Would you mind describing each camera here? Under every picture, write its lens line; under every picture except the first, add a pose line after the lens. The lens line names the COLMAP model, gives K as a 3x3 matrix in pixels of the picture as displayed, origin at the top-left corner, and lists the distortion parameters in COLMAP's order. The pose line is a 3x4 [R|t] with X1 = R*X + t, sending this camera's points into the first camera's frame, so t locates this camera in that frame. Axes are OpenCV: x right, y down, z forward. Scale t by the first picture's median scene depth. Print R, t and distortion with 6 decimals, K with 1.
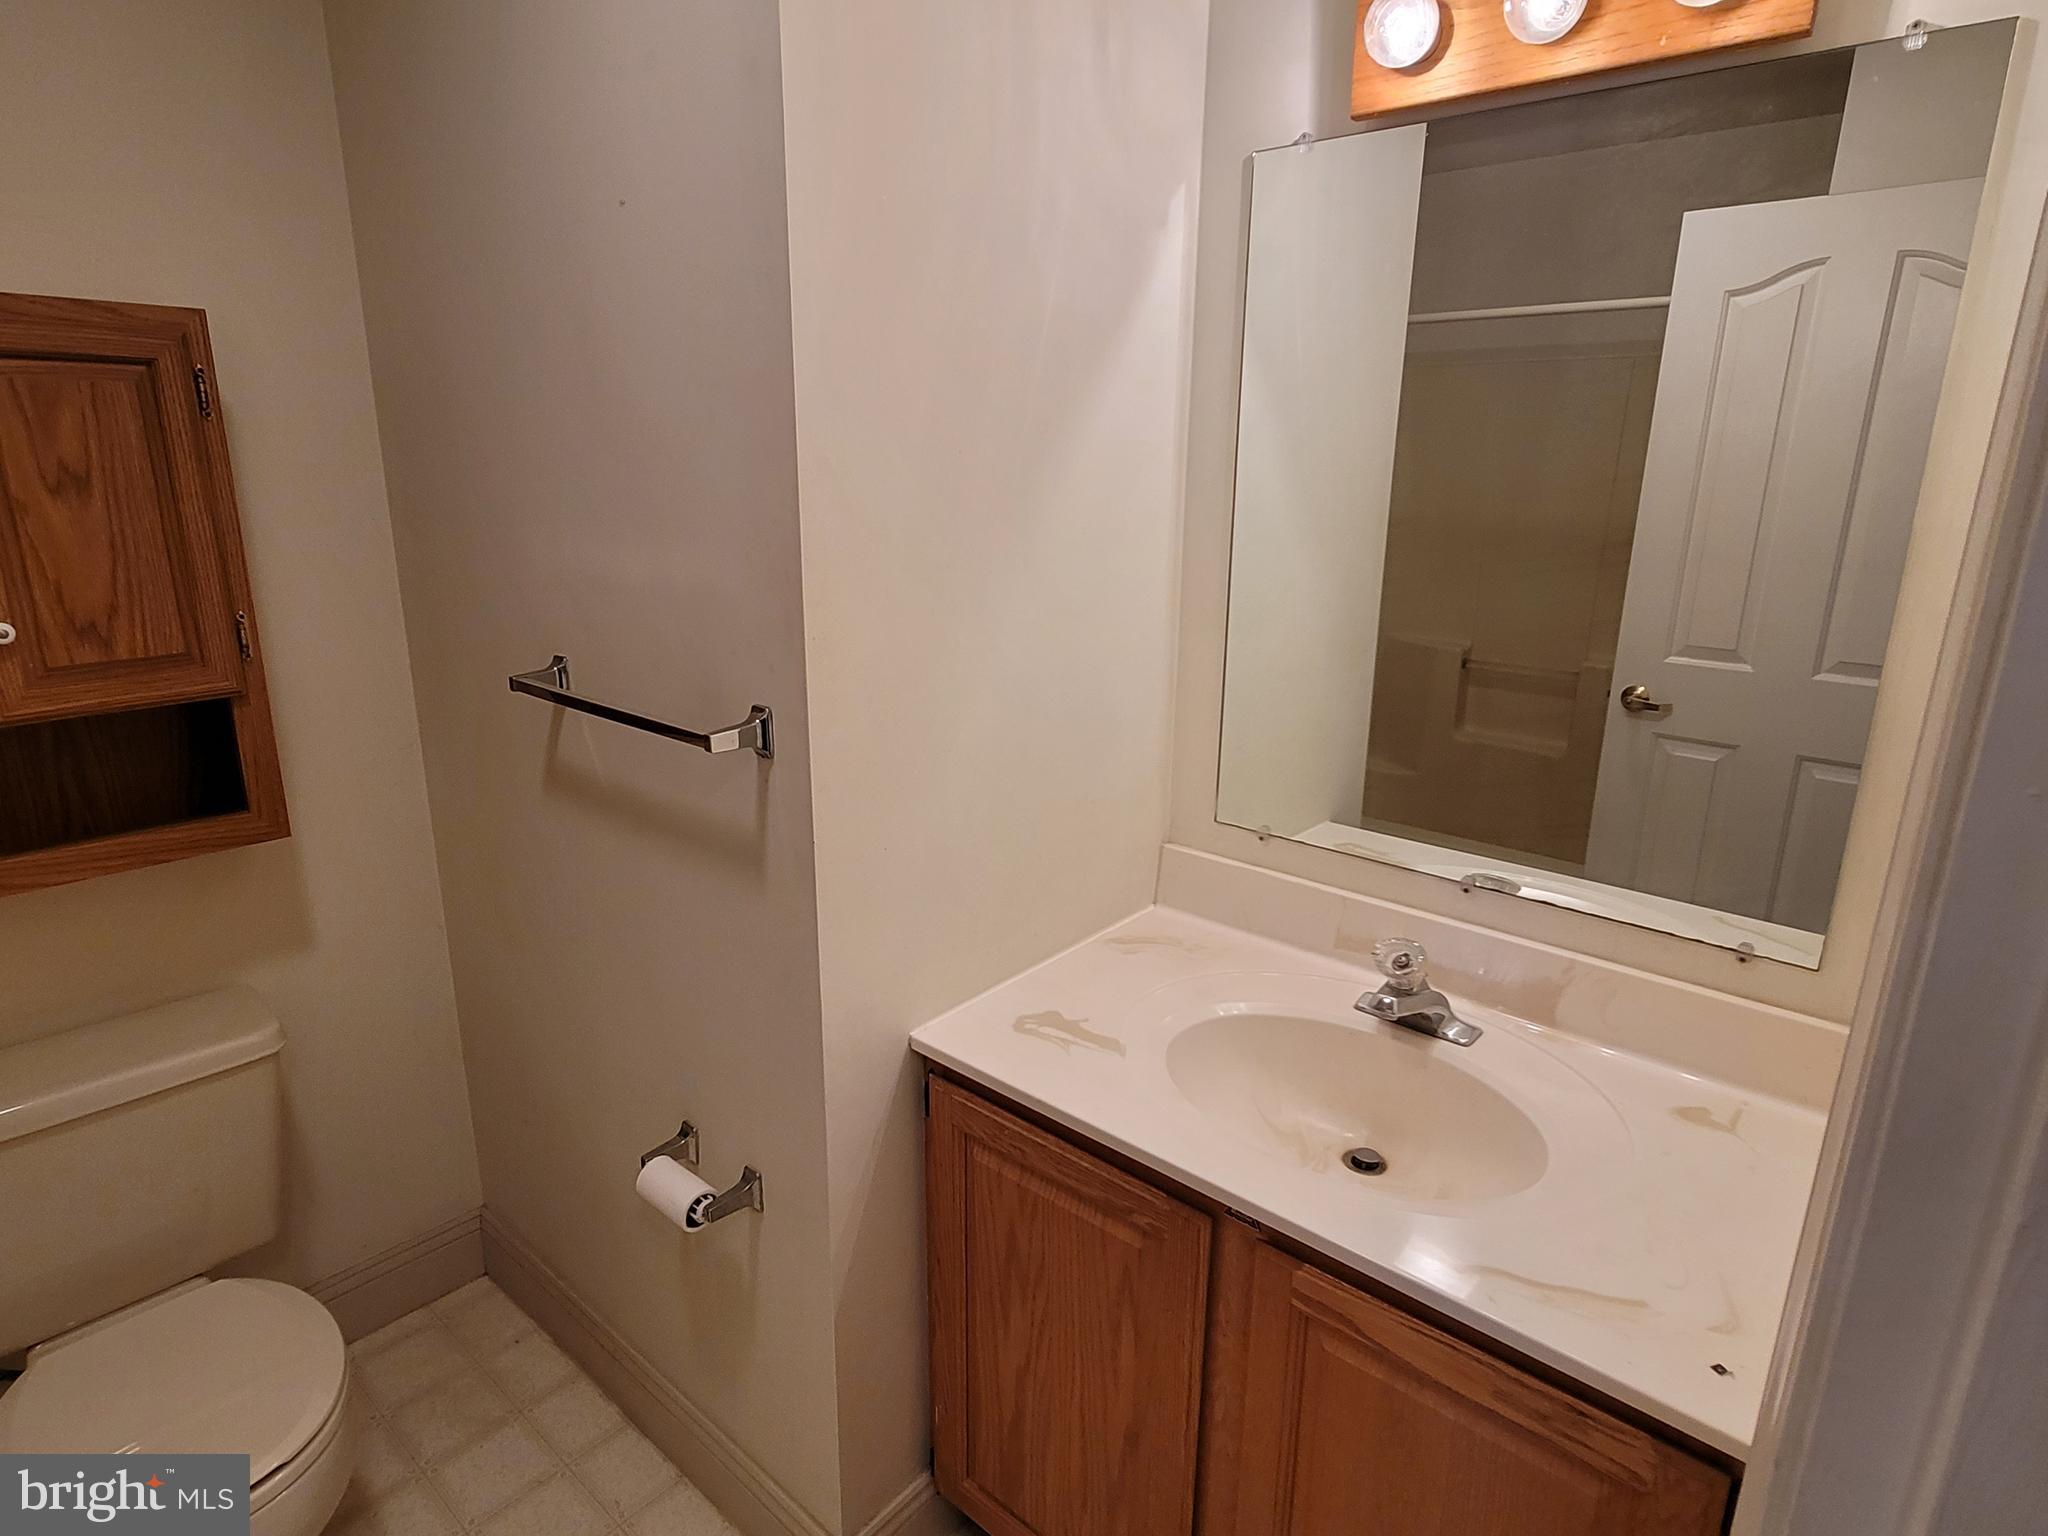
lens RADIAL K [[1124.8, 0, 1022.7], [0, 1124.8, 764.6], [0, 0, 1]] dist [-0.001041, -0.000142]
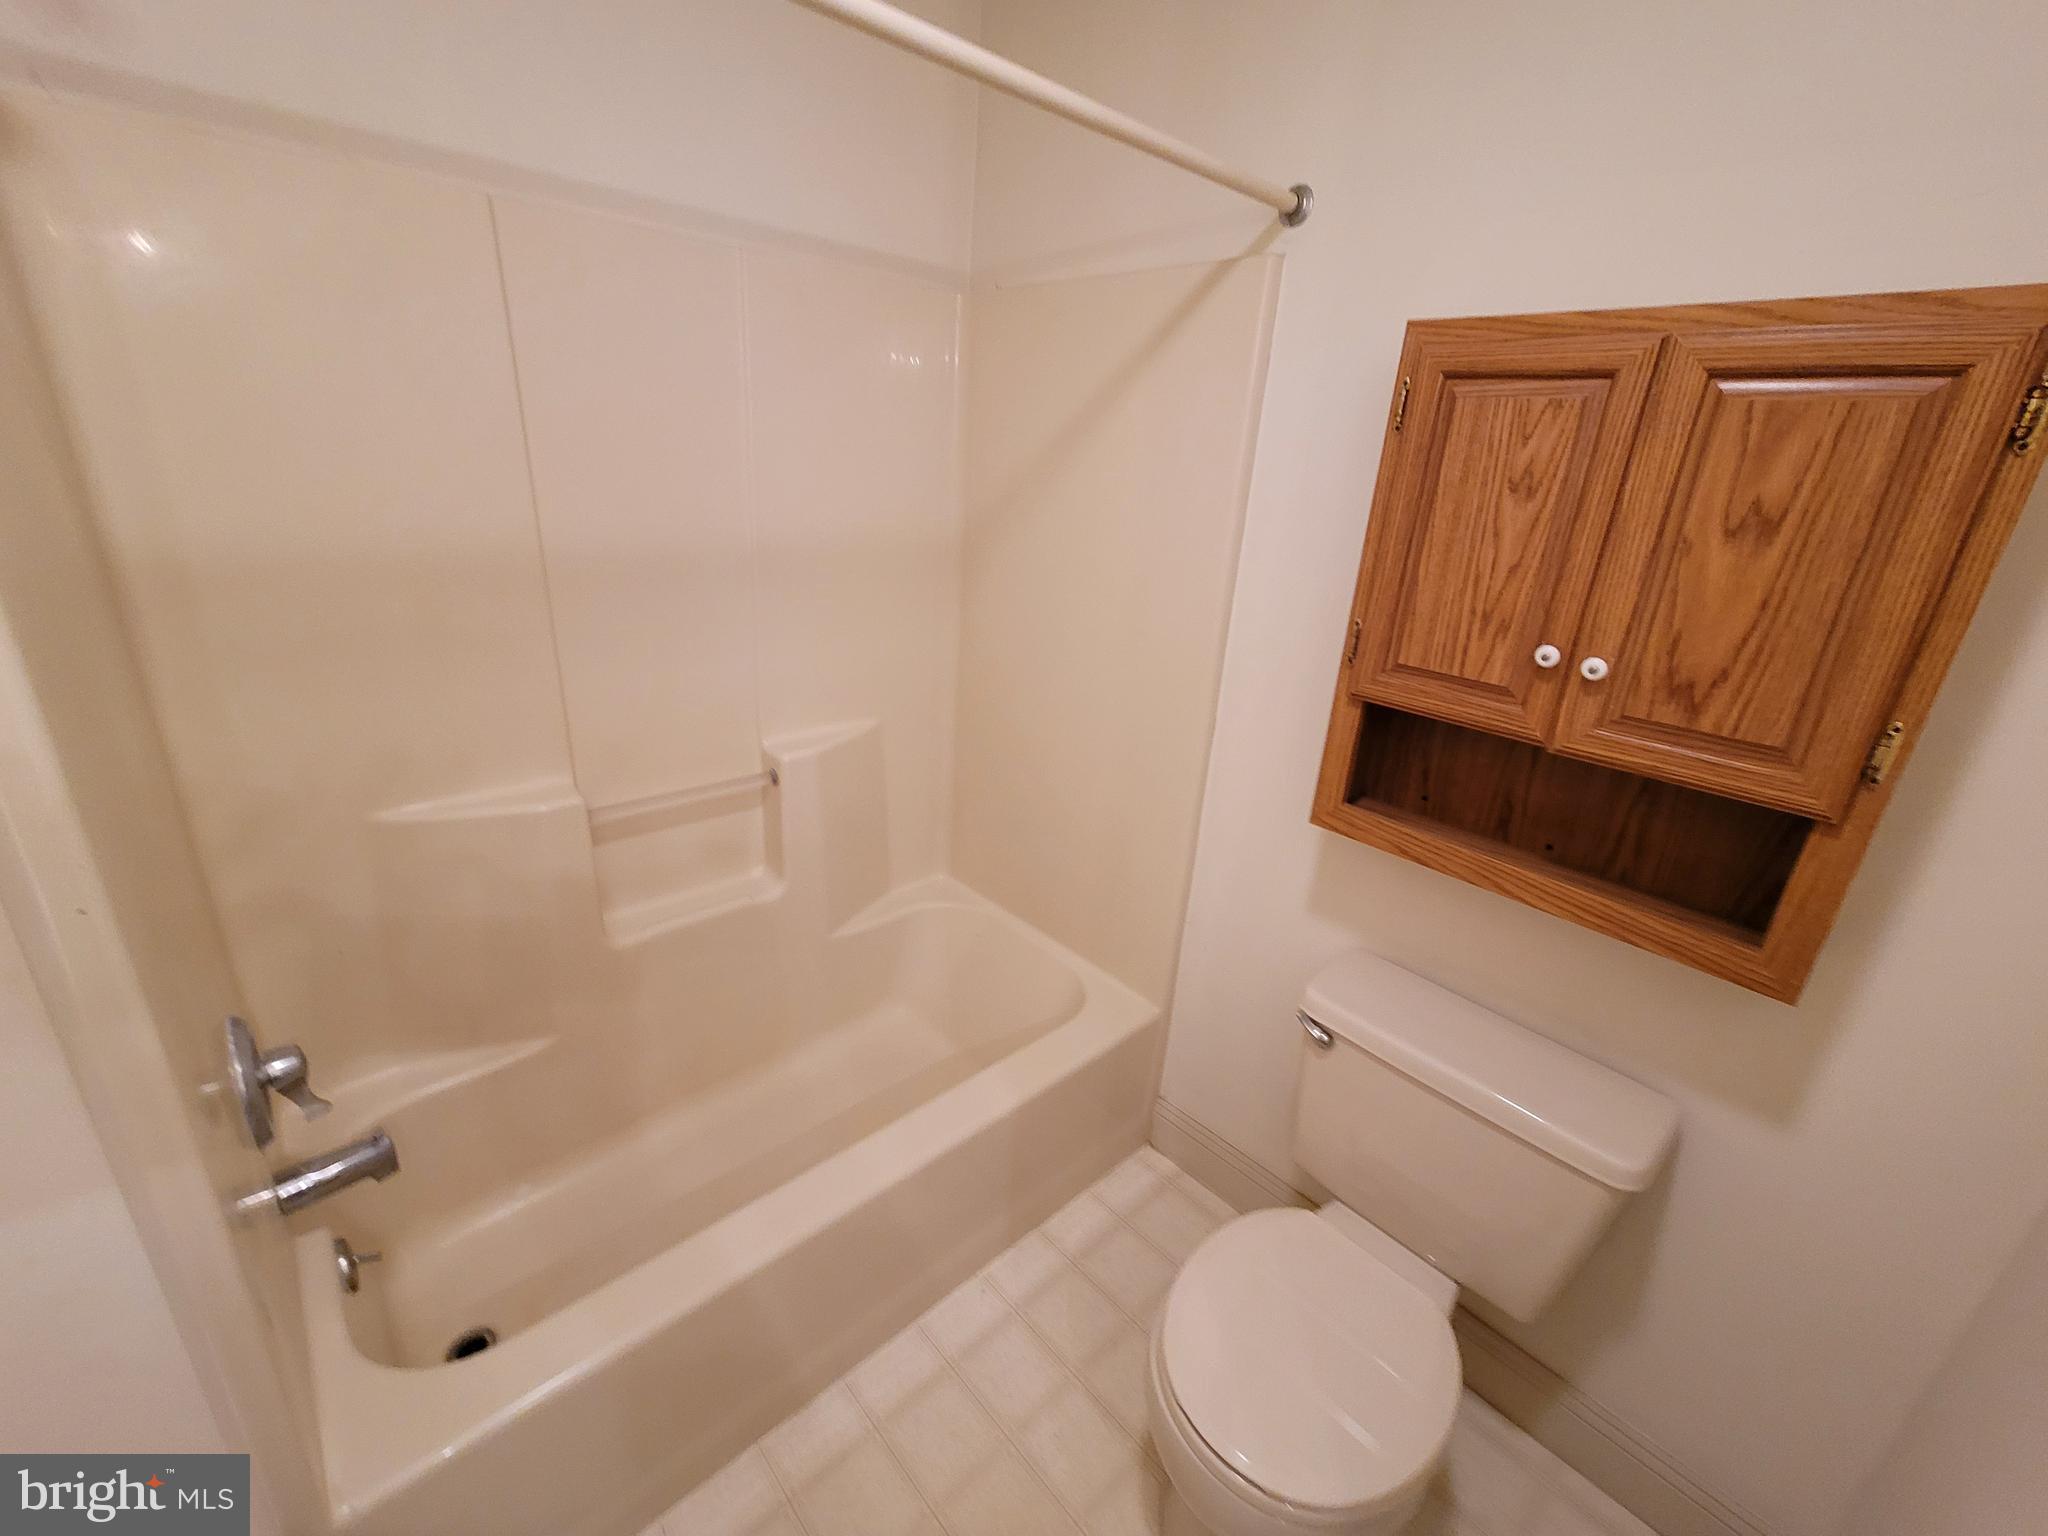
lens RADIAL K [[839.1, 0, 1025.9], [0, 839.1, 765.6], [0, 0, 1]] dist [-0.006234, 0.001415]
pose [[-0.112145, 0.331636, -0.936718, -0.128459], [-0.327529, 0.877650, 0.349935, -0.126804], [0.938162, 0.346046, 0.010196, 0.517446]]
